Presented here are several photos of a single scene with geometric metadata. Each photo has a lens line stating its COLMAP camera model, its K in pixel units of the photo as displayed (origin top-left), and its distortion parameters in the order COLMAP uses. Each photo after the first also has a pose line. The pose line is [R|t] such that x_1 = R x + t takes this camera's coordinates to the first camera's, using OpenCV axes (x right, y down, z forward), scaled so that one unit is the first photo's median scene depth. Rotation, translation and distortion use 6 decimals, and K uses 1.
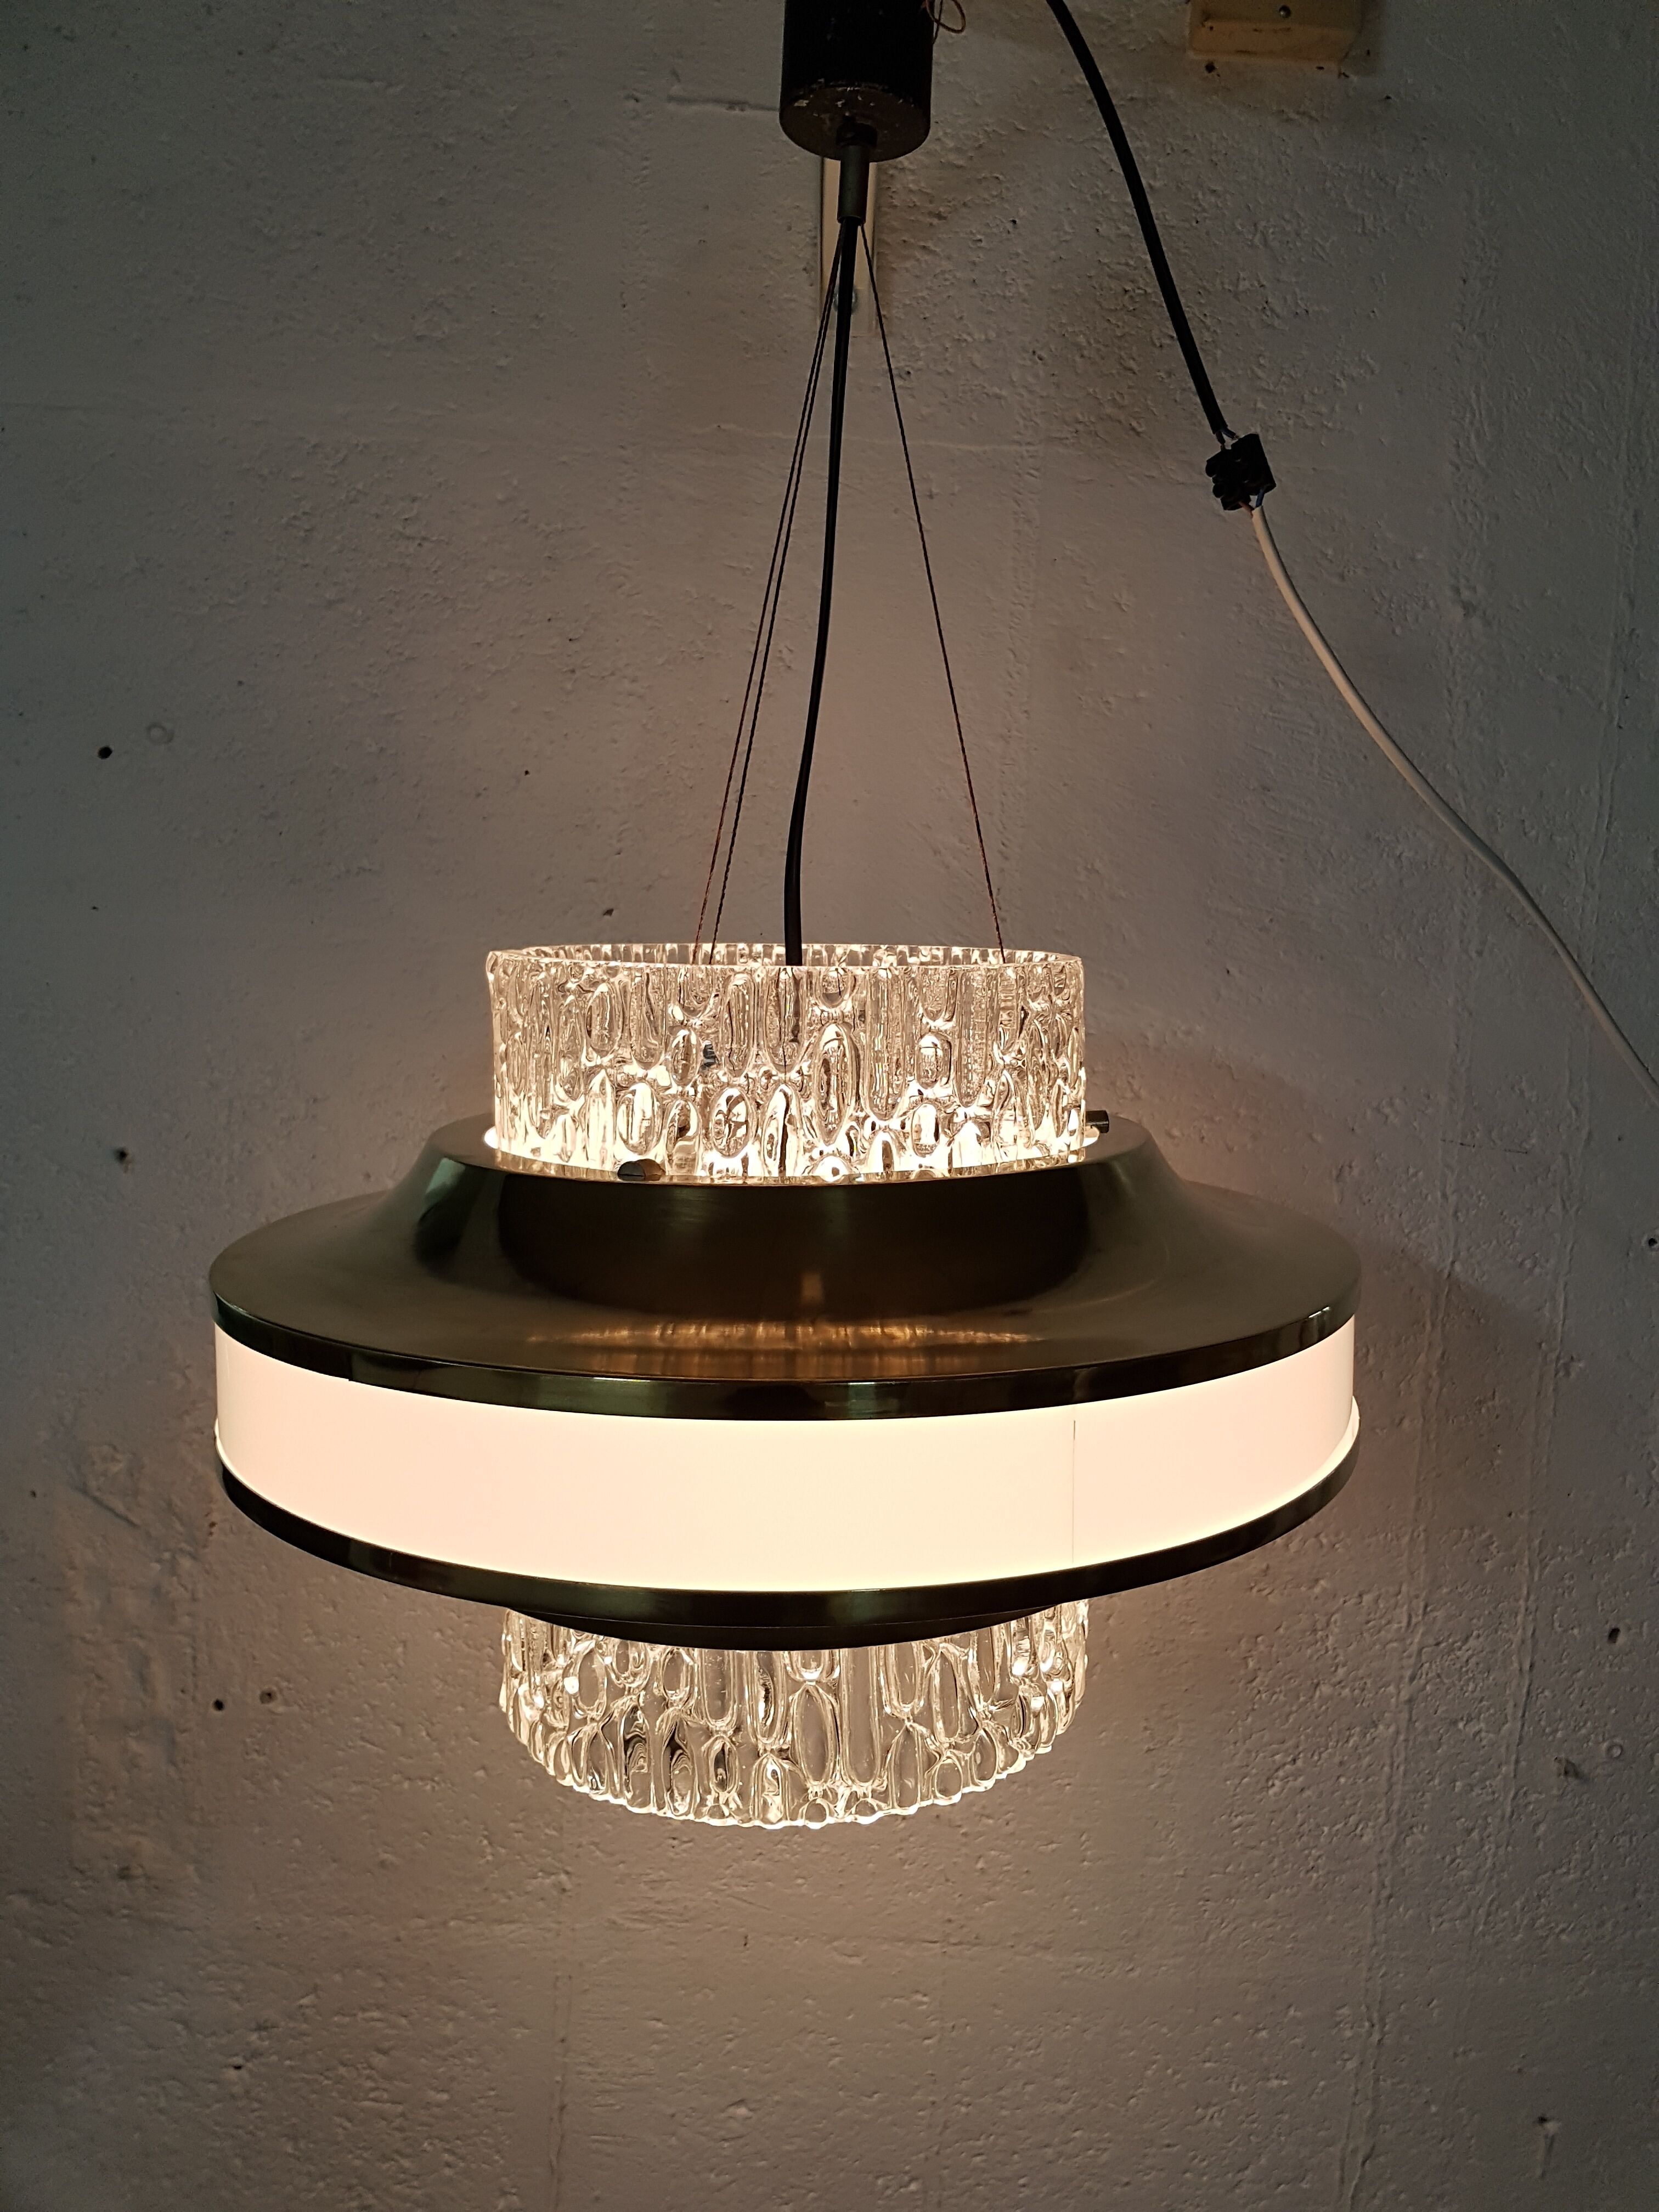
lens RADIAL K [[1506.0, 0, 829.5], [0, 1506.0, 1106.0], [0, 0, 1]] dist [0.006175, -0.073624]
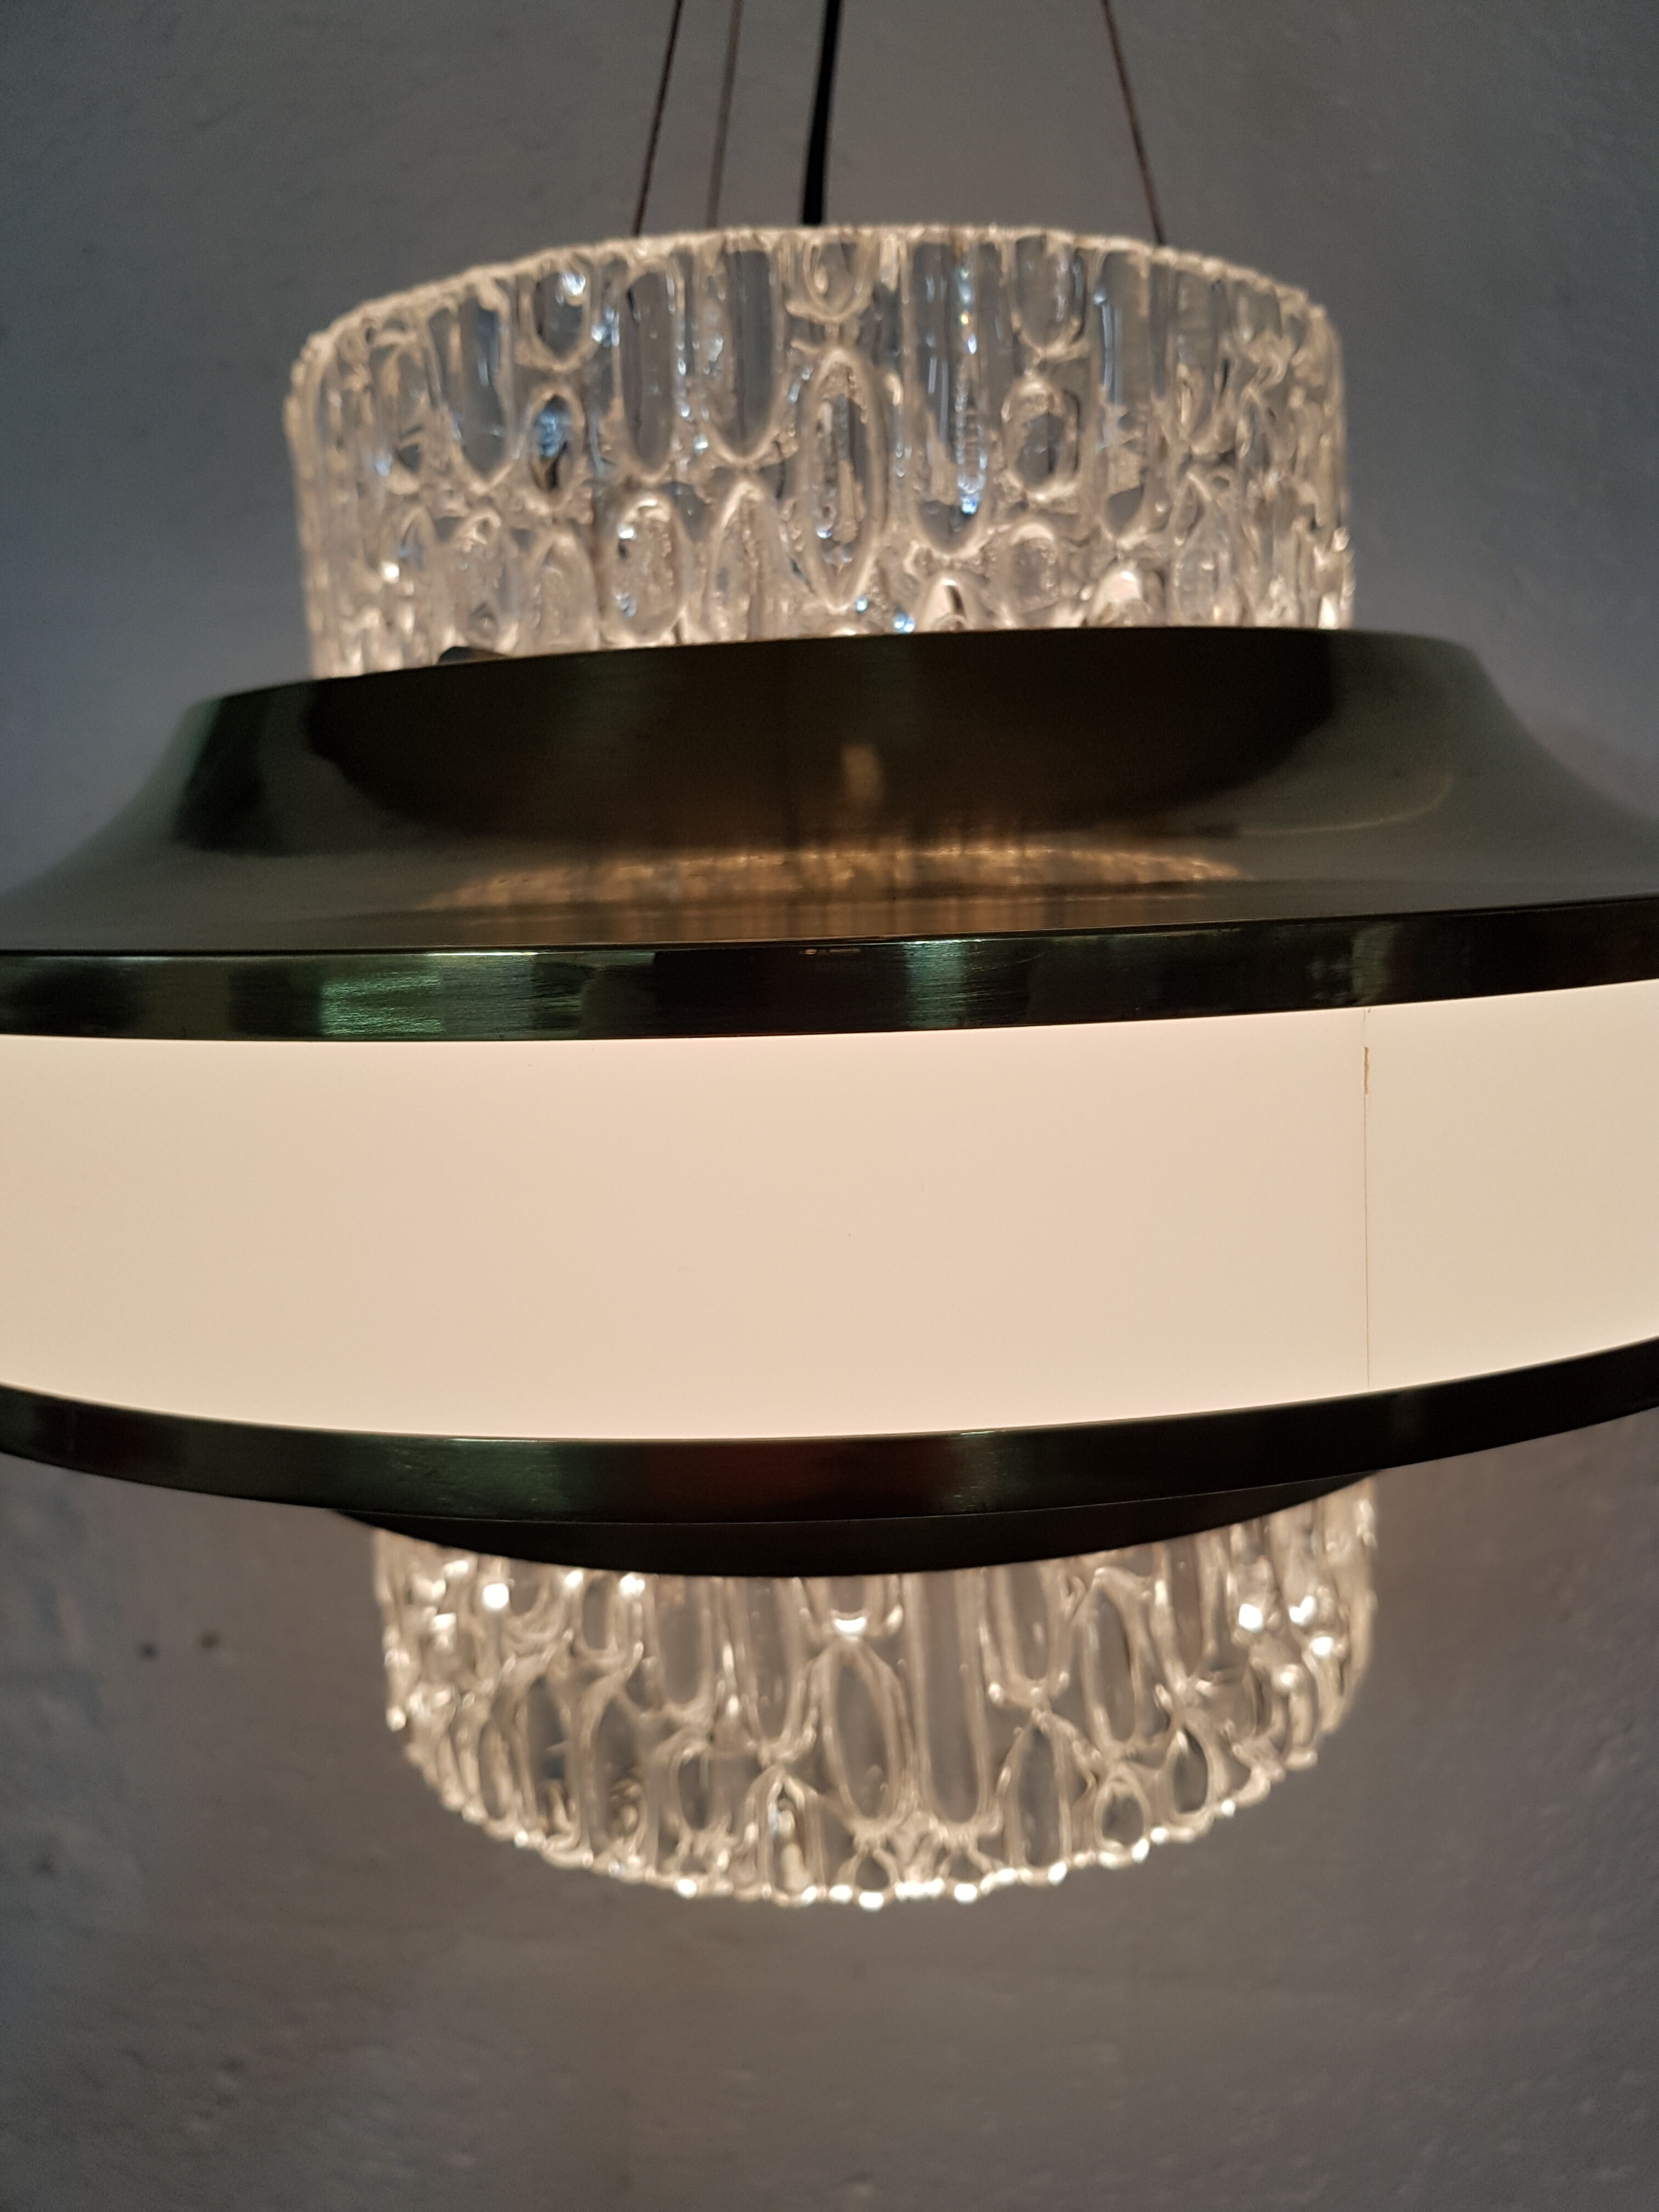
lens RADIAL K [[1506.0, 0, 829.5], [0, 1506.0, 1106.0], [0, 0, 1]] dist [0.006175, -0.073624]
pose [[0.992786, -0.030552, -0.115941, 0.046098], [0.034824, 0.998780, 0.035006, 0.173303], [0.114730, -0.038791, 0.992639, 0.471028]]
